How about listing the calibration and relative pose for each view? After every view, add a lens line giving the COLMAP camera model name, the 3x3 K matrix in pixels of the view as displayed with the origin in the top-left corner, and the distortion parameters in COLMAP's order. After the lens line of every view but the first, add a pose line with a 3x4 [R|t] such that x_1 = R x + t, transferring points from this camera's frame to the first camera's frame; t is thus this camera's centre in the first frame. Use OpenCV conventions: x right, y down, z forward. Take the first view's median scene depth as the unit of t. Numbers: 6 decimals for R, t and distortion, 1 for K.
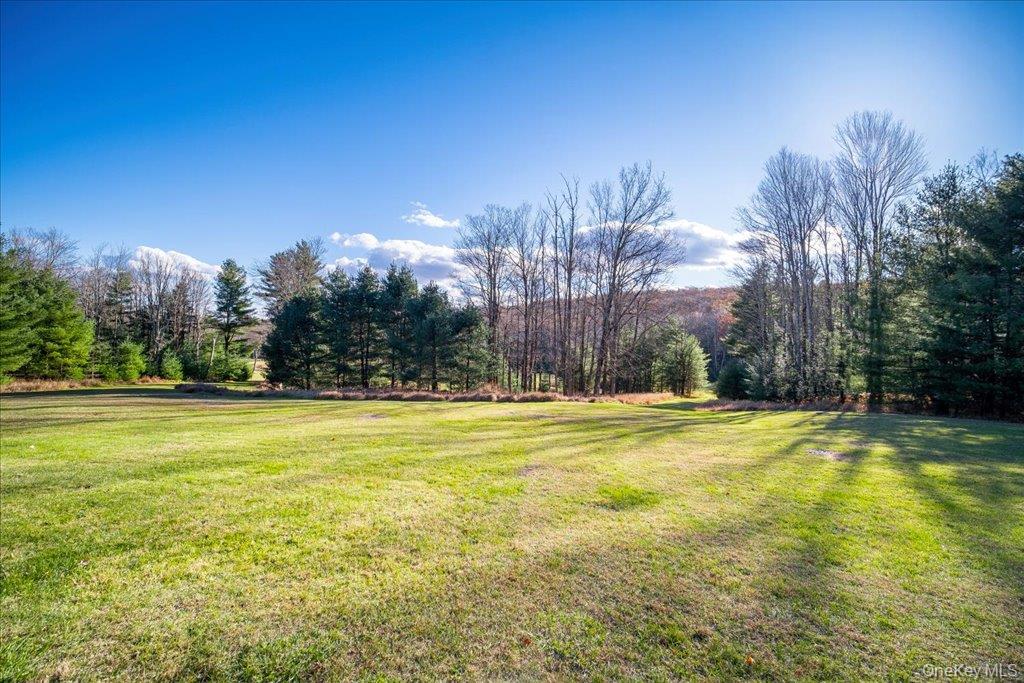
lens RADIAL K [[423.2, 0, 512.0], [0, 423.2, 341.5], [0, 0, 1]] dist [0.001291, 0.000201]
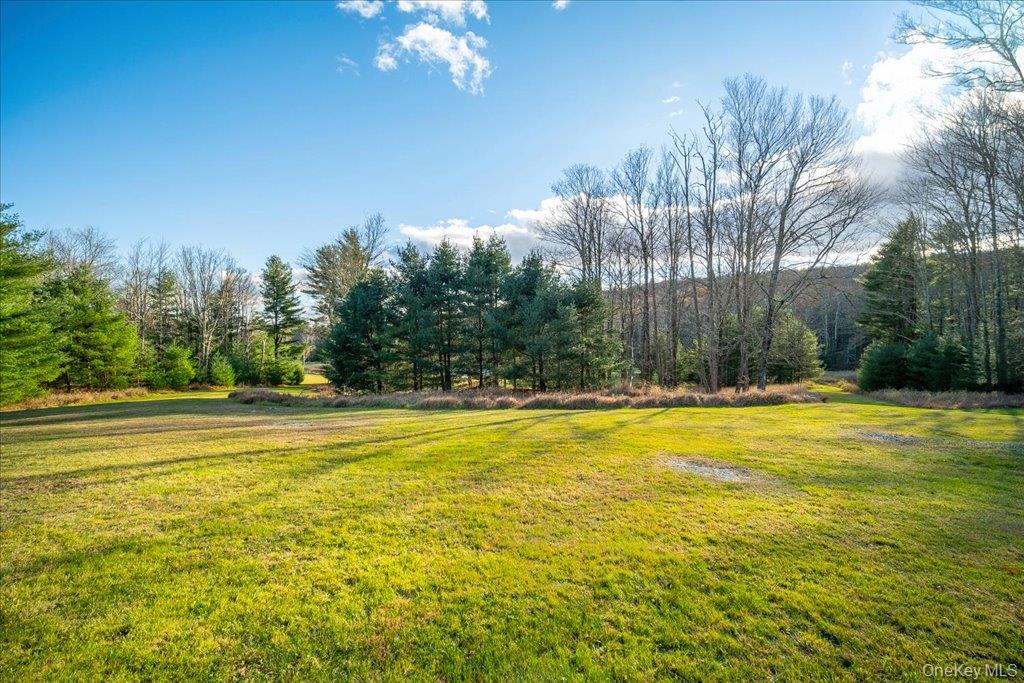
lens RADIAL K [[403.0, 0, 512.8], [0, 403.0, 353.9], [0, 0, 1]] dist [-0.001956, -0.000164]
pose [[0.998211, -0.035517, -0.048088, -0.129642], [0.037289, 0.998639, 0.036460, 0.012165], [0.046727, -0.038188, 0.998177, 0.158309]]
